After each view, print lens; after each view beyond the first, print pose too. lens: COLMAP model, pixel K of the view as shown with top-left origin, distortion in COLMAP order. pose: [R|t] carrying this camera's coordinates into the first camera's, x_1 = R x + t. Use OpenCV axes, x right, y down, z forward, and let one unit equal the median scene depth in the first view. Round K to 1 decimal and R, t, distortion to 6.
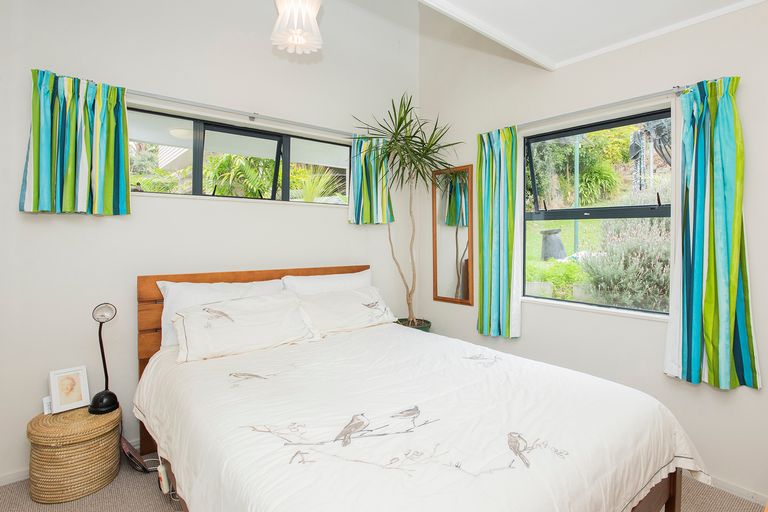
lens RADIAL K [[400.1, 0, 384.0], [0, 400.1, 238.0], [0, 0, 1]] dist [-0.075296, 0.000160]
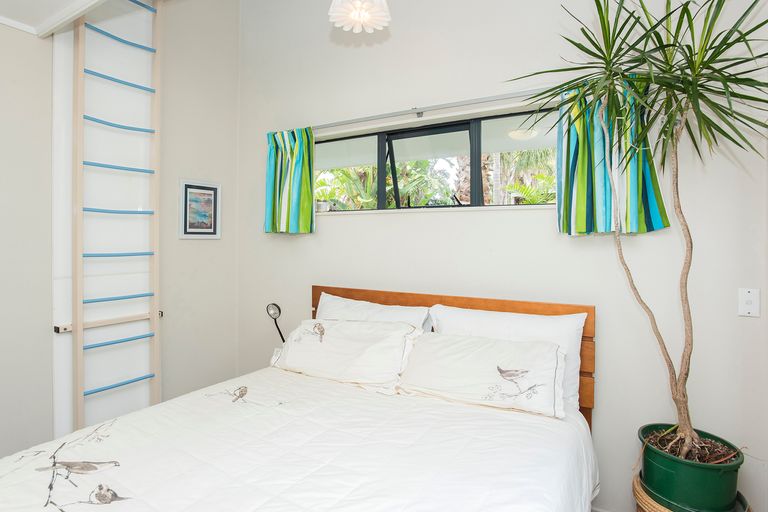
lens RADIAL K [[423.3, 0, 383.2], [0, 423.3, 236.9], [0, 0, 1]] dist [-0.057878, 0.025386]
pose [[0.316768, 0.001843, -0.948501, 0.627676], [0.003144, 0.999991, 0.002993, -0.049358], [0.948498, -0.003930, 0.316760, 0.776687]]
